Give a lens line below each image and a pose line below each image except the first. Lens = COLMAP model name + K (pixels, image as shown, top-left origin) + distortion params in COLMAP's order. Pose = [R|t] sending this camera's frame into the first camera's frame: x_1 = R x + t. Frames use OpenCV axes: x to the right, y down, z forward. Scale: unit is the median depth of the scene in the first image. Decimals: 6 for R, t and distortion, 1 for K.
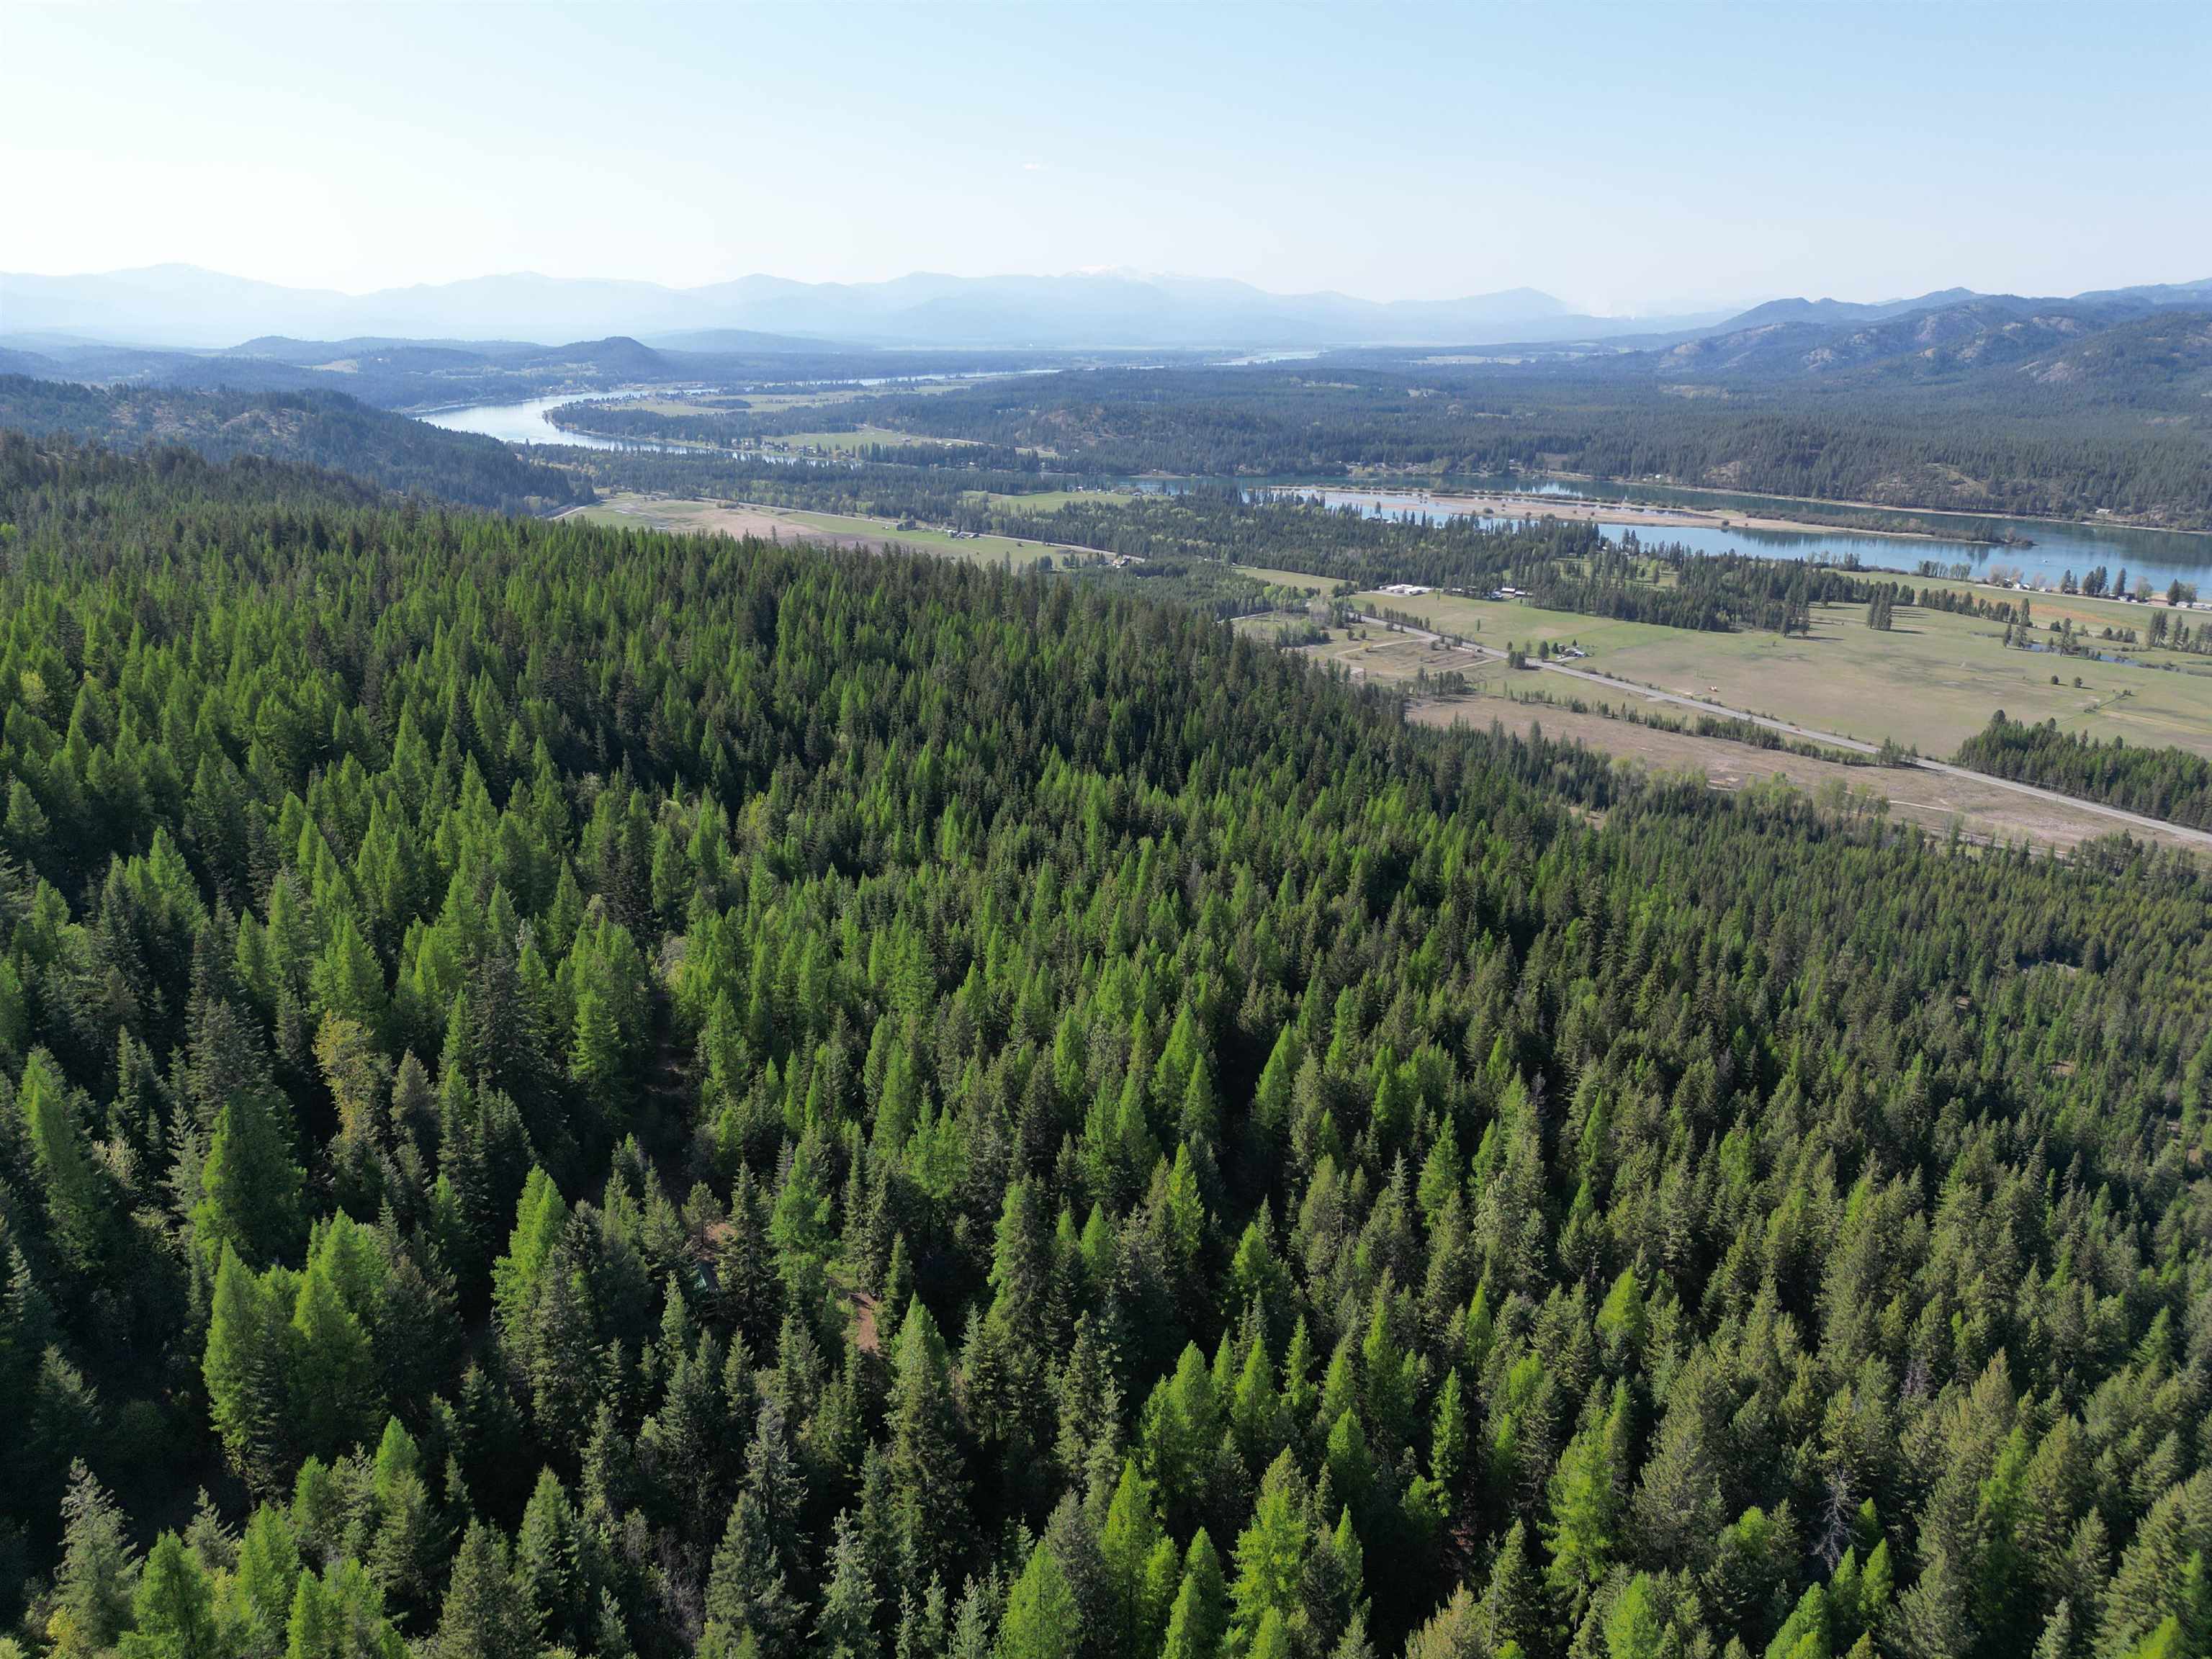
lens RADIAL K [[1547.5, 0, 1098.0], [0, 1547.5, 824.7], [0, 0, 1]] dist [0.081705, -0.080743]
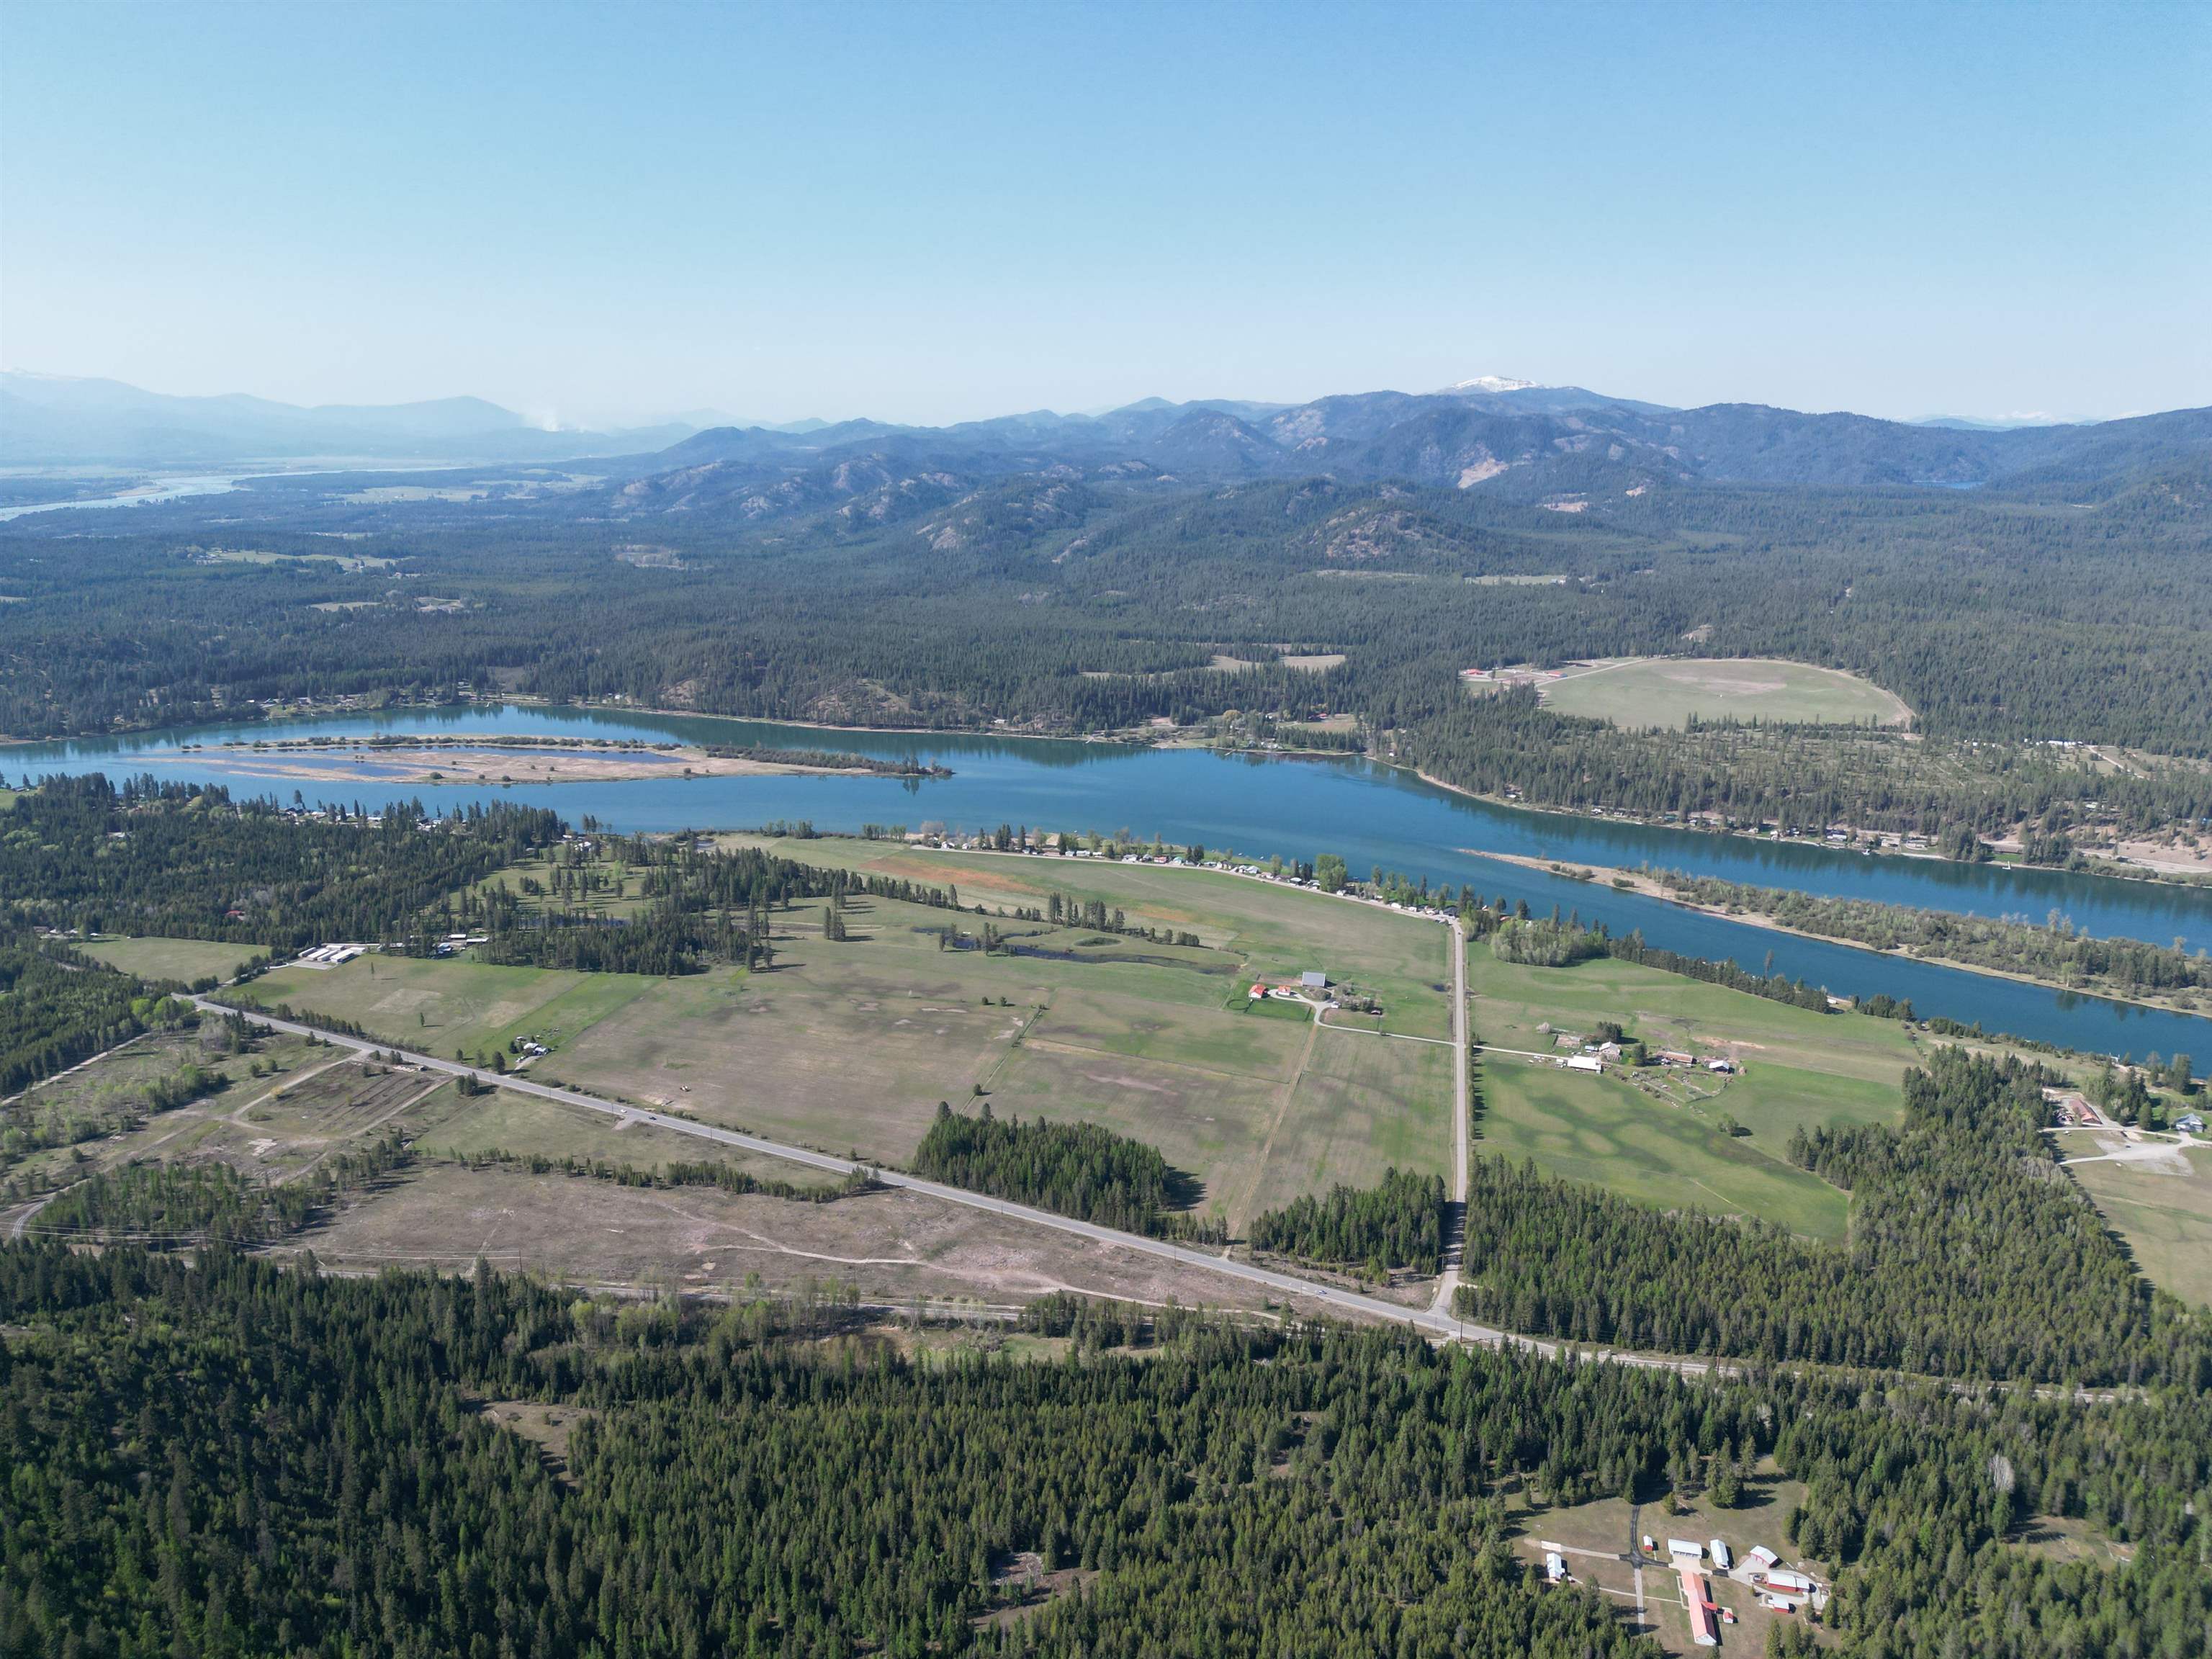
lens RADIAL K [[1545.3, 0, 1096.7], [0, 1545.3, 825.4], [0, 0, 1]] dist [0.090537, -0.095670]
pose [[0.813869, -0.141953, 0.563442, 0.046575], [0.174472, 0.984654, -0.003946, -0.106146], [-0.554235, 0.101516, 0.826146, 0.034656]]
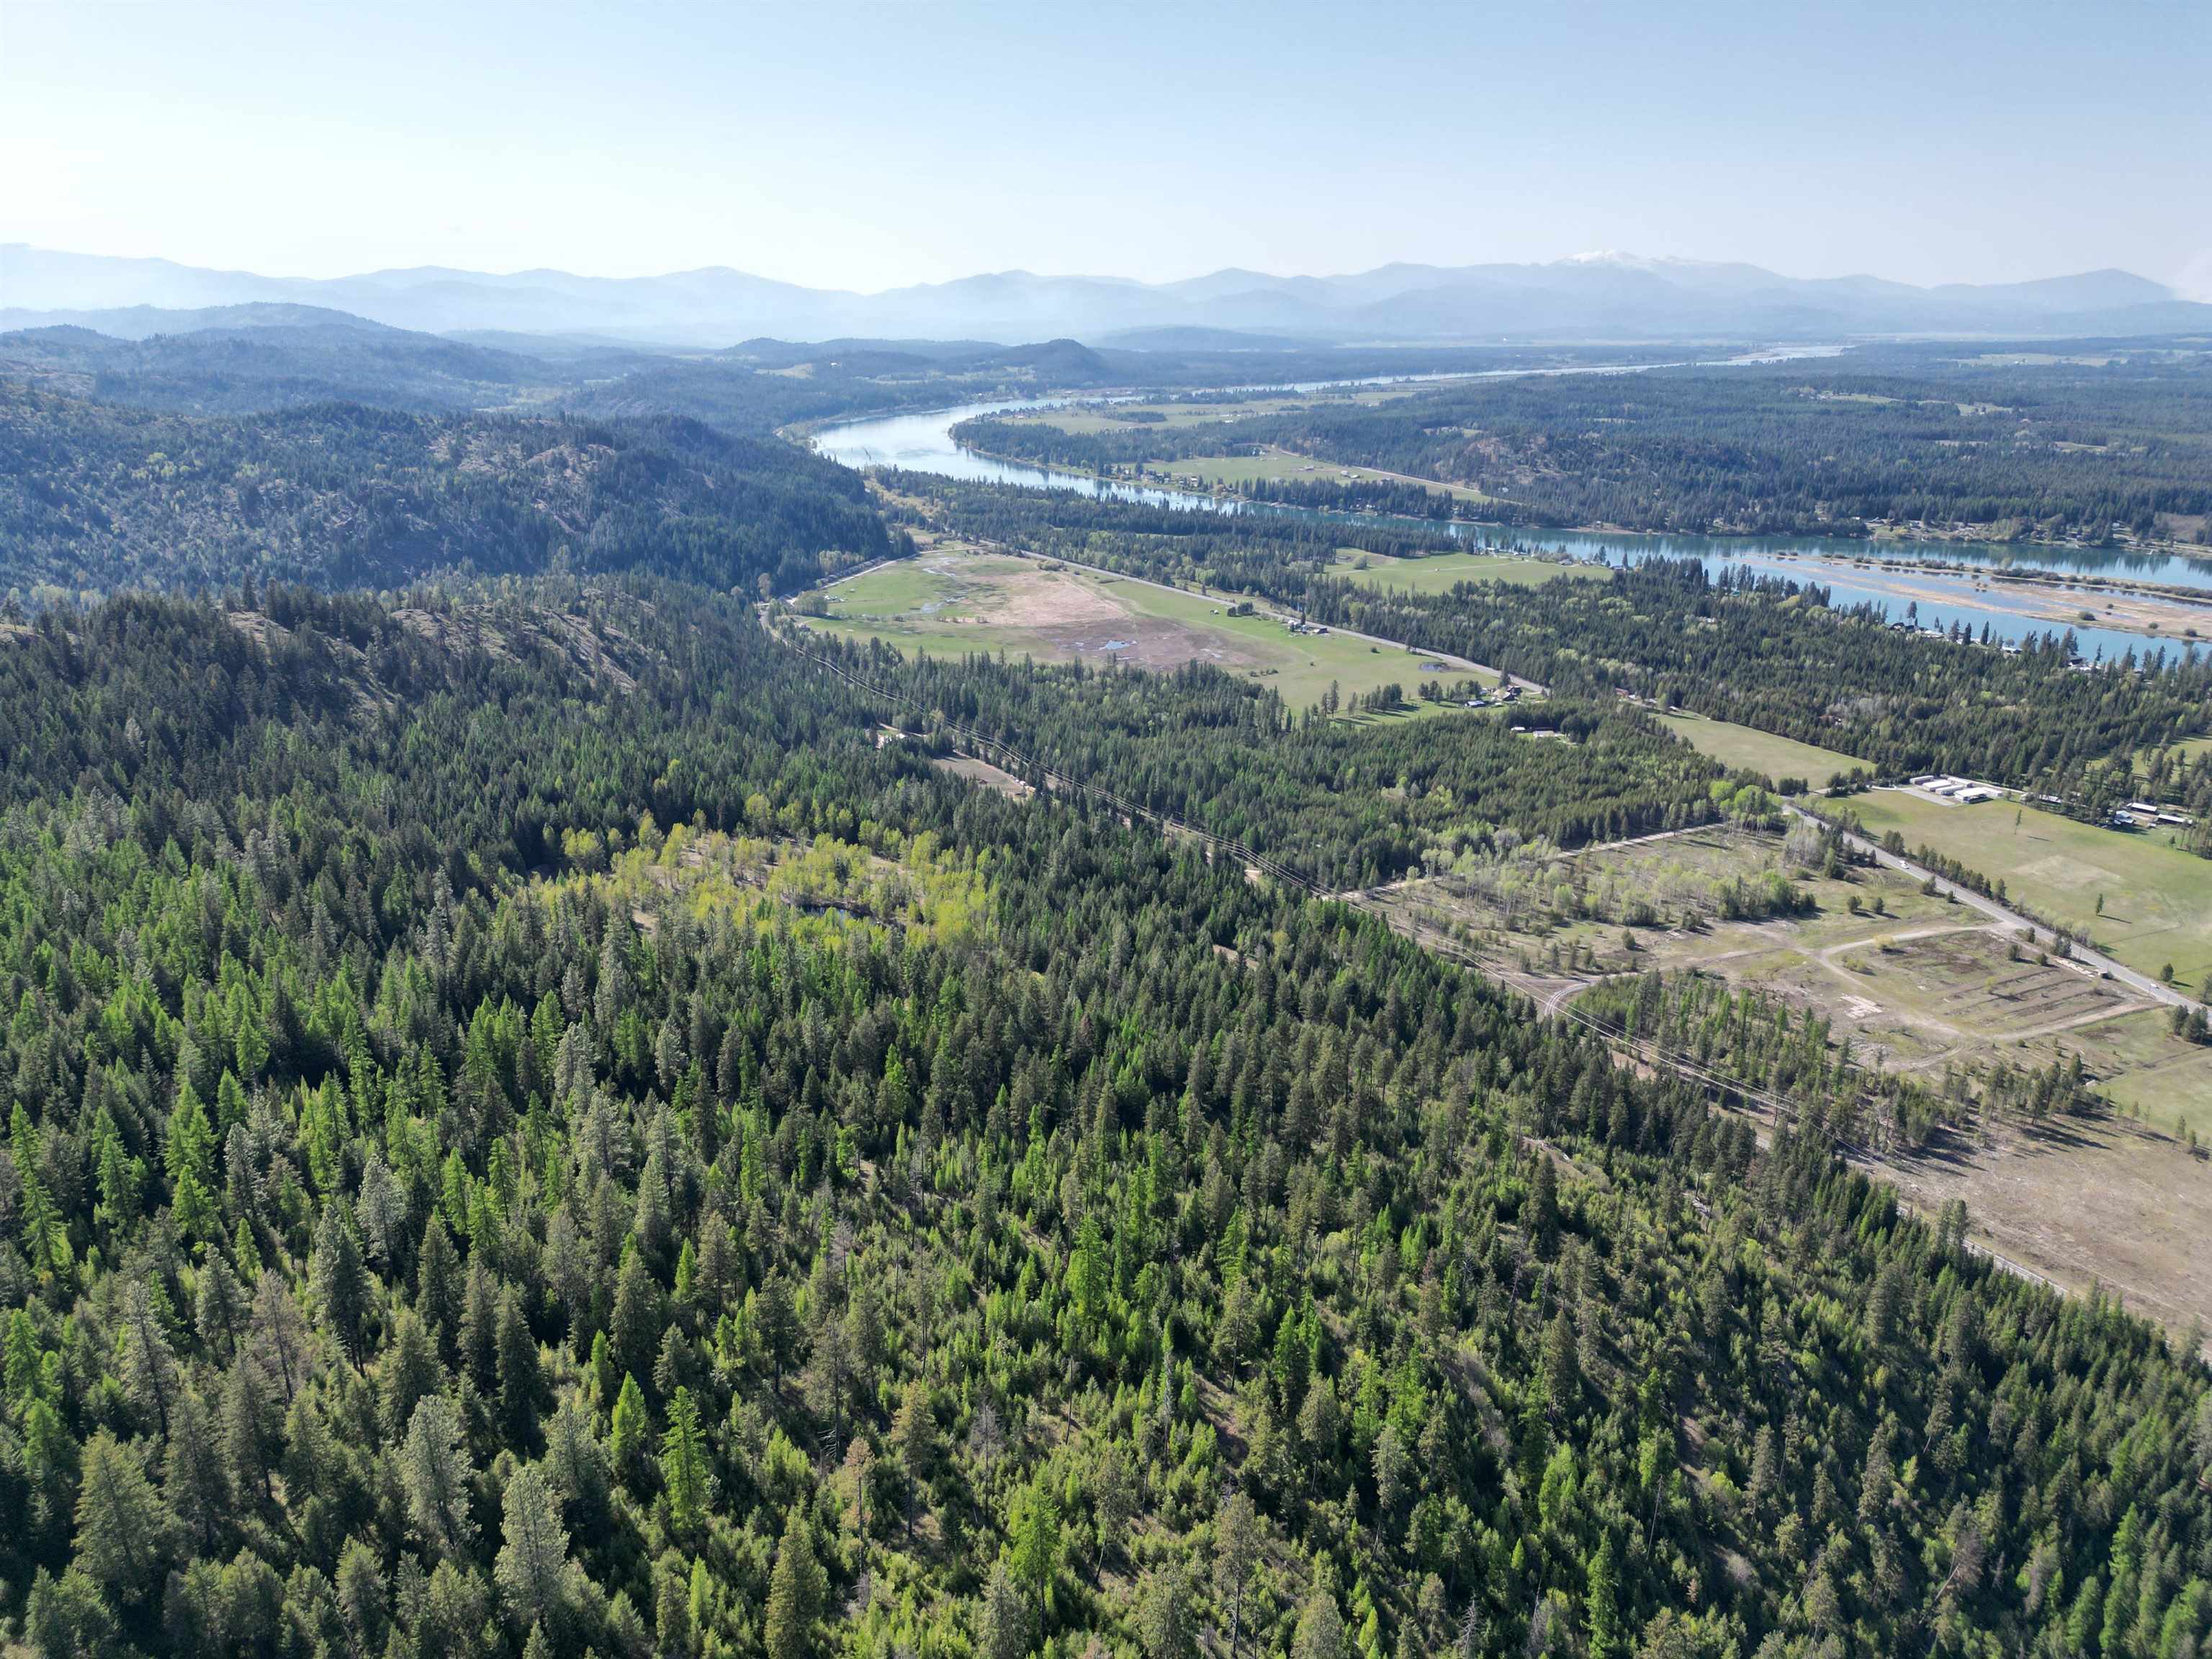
lens RADIAL K [[1547.5, 0, 1098.0], [0, 1547.5, 824.7], [0, 0, 1]] dist [0.081705, -0.080743]
pose [[0.958445, 0.087509, -0.271525, 0.028565], [-0.086080, 0.996140, 0.017195, -0.086901], [0.271981, 0.006893, 0.962278, 0.215449]]
